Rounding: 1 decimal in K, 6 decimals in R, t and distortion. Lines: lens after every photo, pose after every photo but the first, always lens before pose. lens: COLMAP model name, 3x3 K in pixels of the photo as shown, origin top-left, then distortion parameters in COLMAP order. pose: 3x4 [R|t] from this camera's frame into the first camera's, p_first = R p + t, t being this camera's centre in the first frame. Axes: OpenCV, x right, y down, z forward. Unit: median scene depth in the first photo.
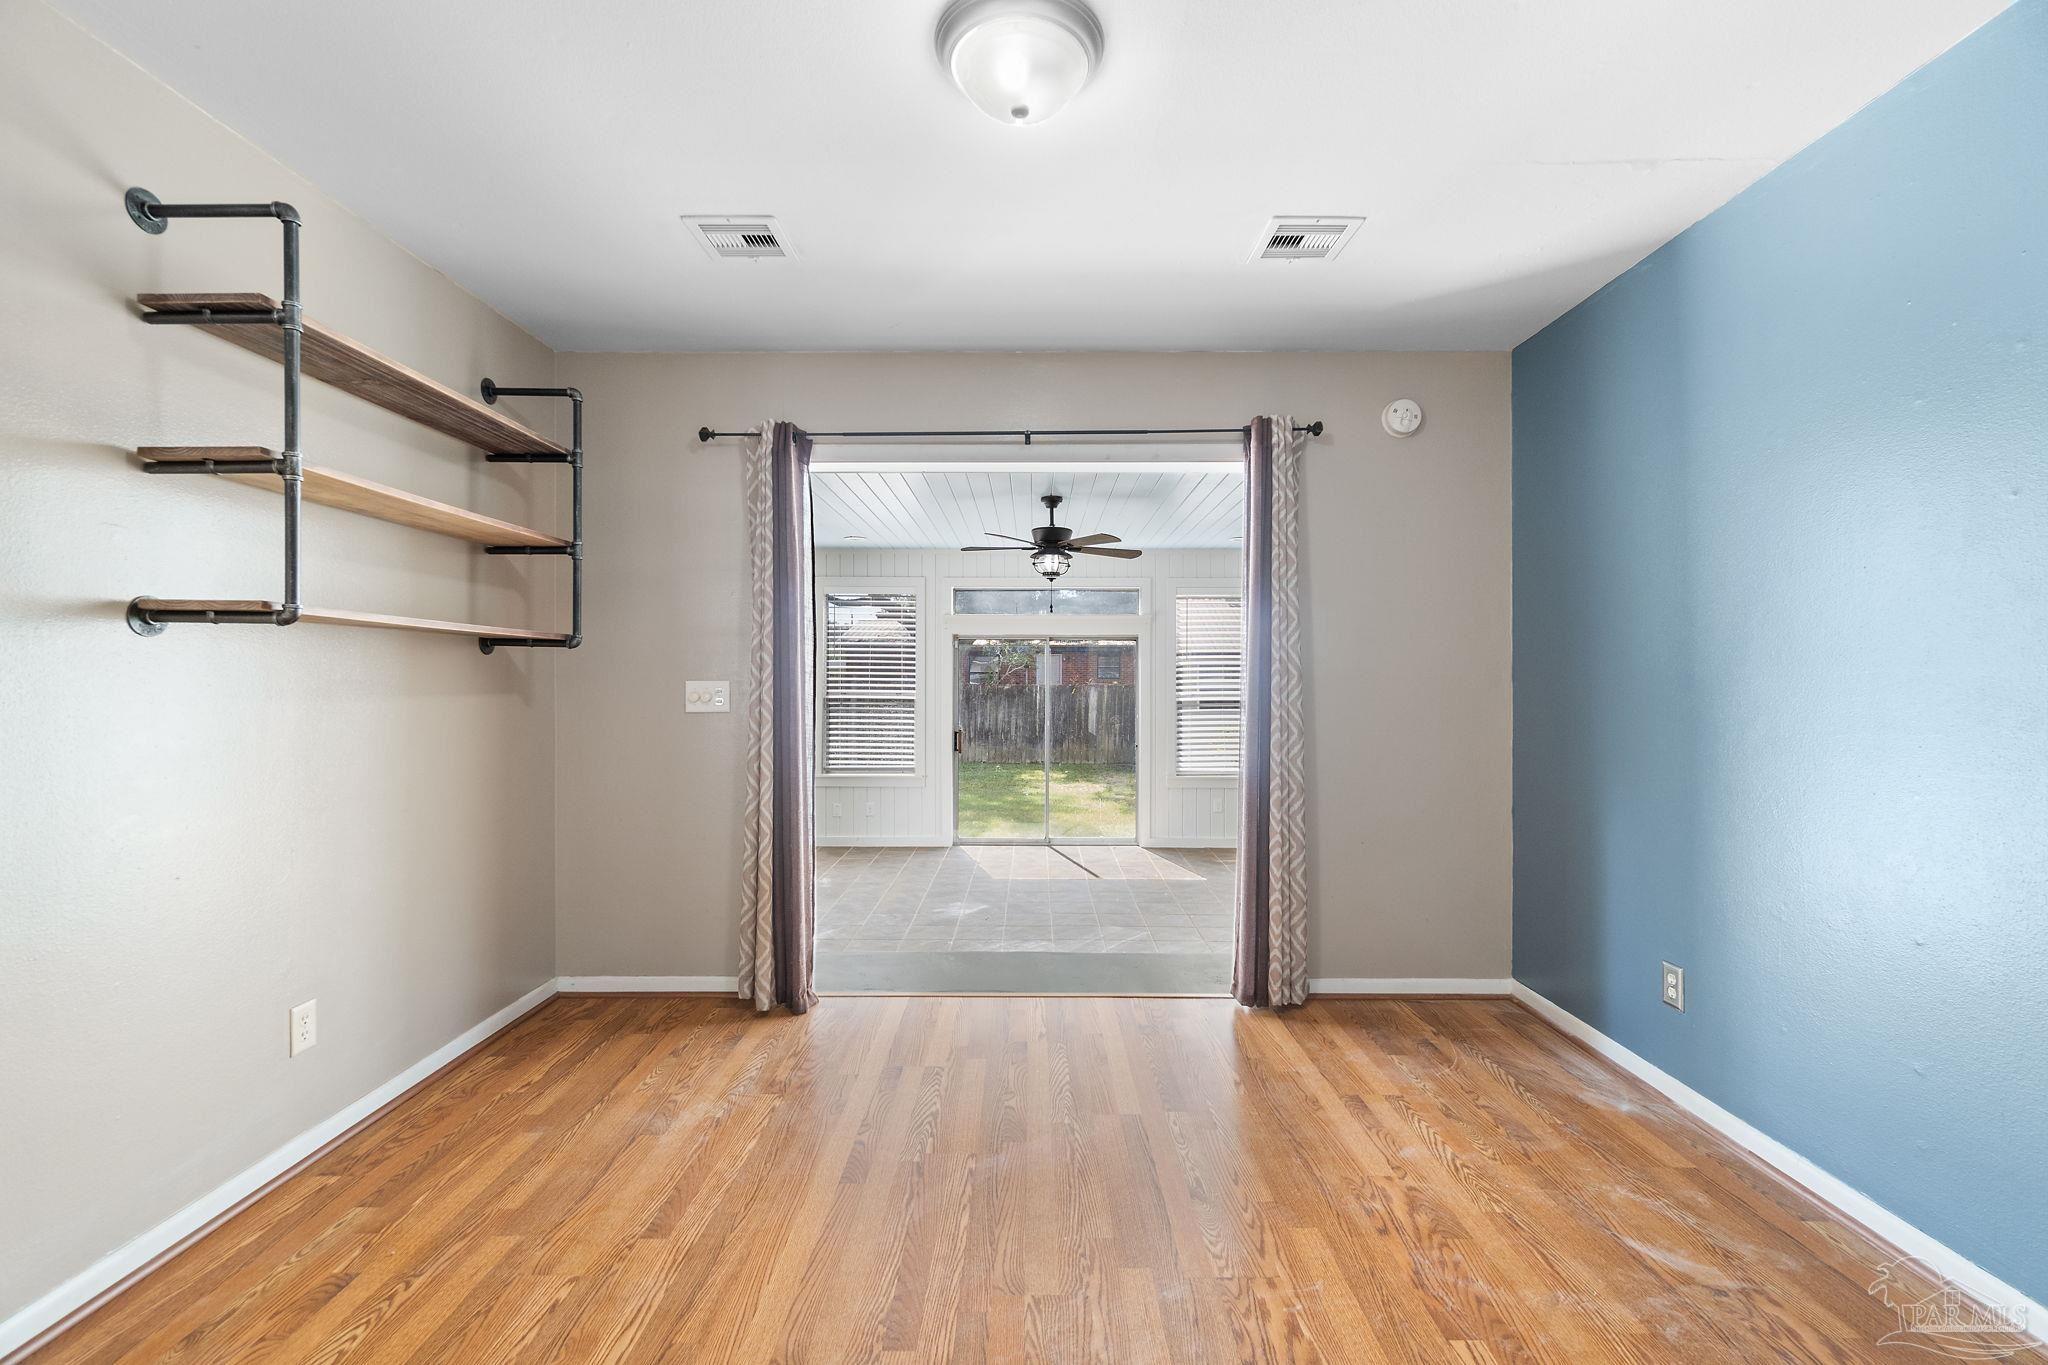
lens RADIAL K [[873.1, 0, 1017.1], [0, 873.1, 680.7], [0, 0, 1]] dist [-0.002184, -0.000243]
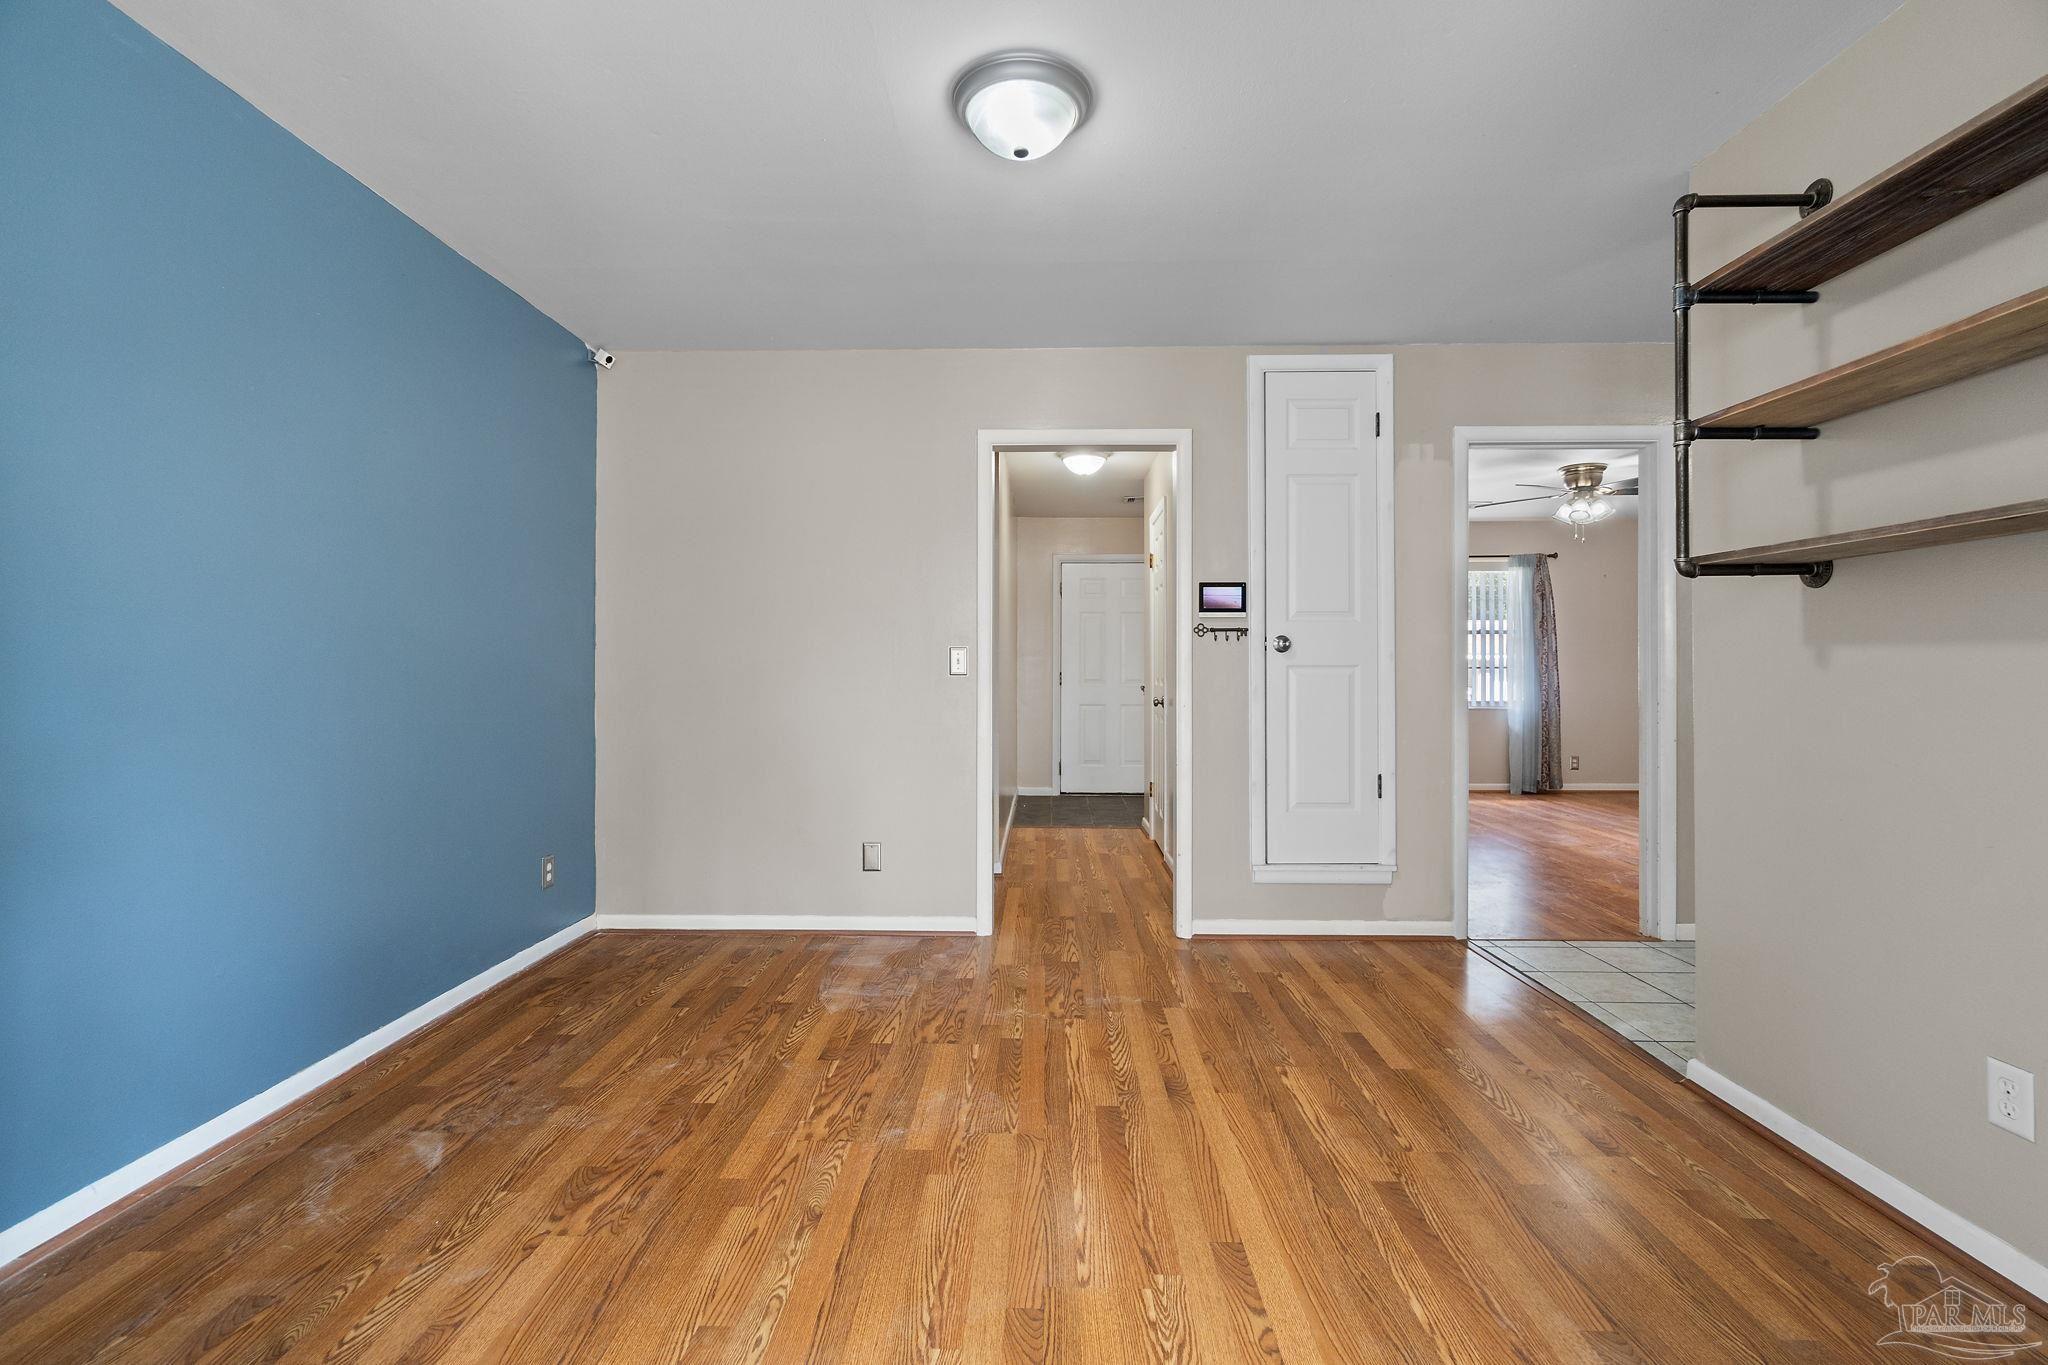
lens RADIAL K [[873.1, 0, 1017.1], [0, 873.1, 680.7], [0, 0, 1]] dist [-0.002184, -0.000243]
pose [[-0.999847, -0.003271, 0.017209, -0.007376], [-0.003094, 0.999942, 0.010330, 0.043486], [-0.017242, 0.010275, -0.999799, 1.620352]]
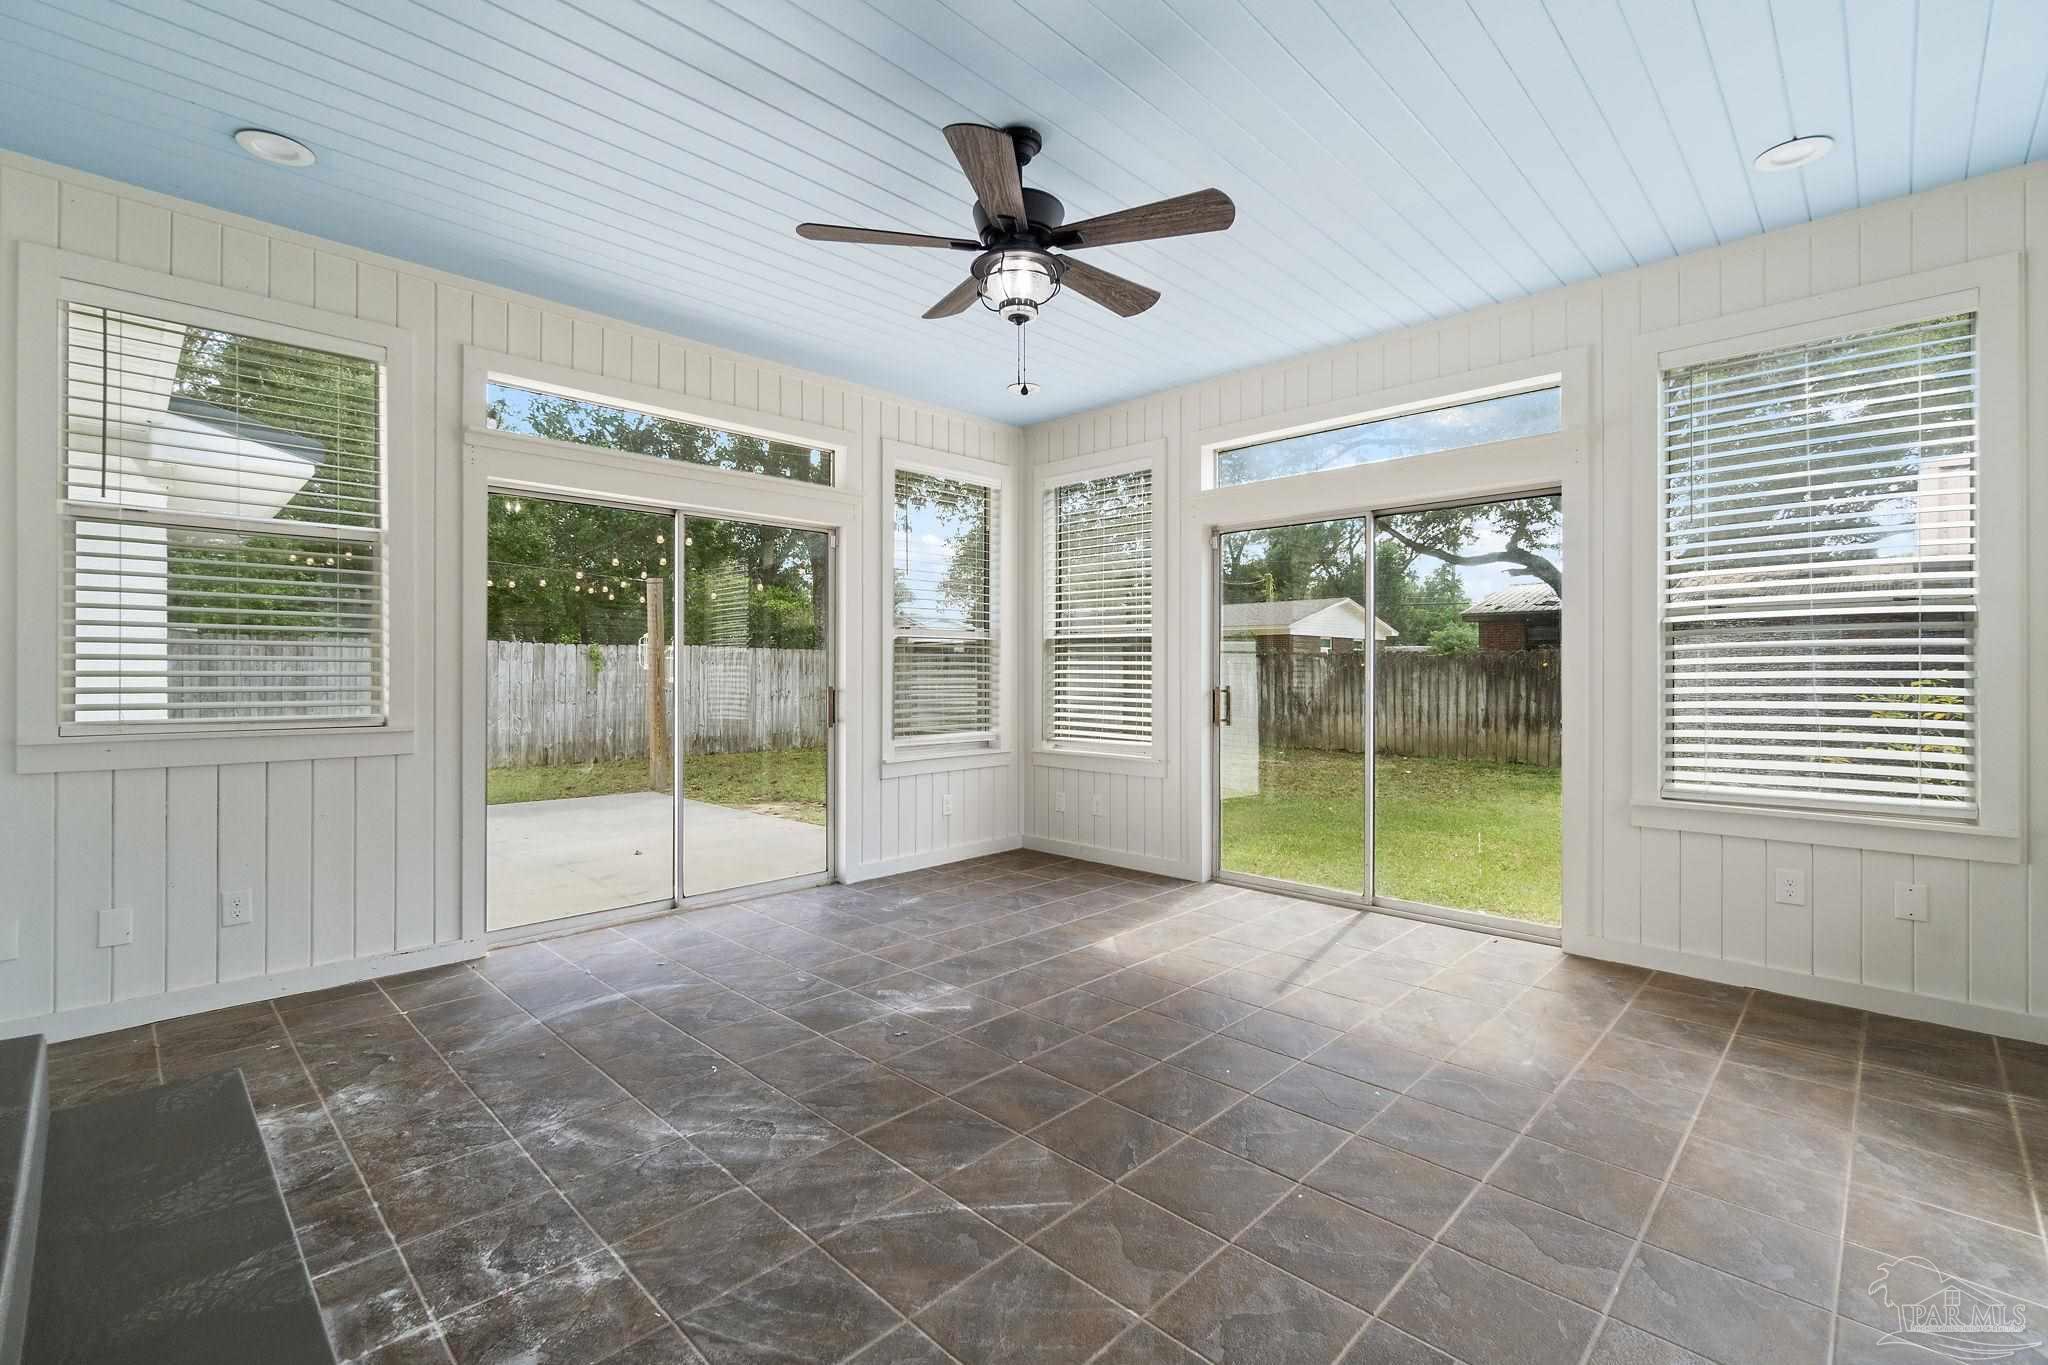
lens RADIAL K [[884.4, 0, 1024.8], [0, 884.4, 678.0], [0, 0, 1]] dist [-0.000192, -0.000078]
pose [[0.729520, 0.004887, -0.683942, 0.880592], [-0.001975, 0.999985, 0.005038, 0.169205], [0.683957, -0.002324, 0.729519, 1.687654]]
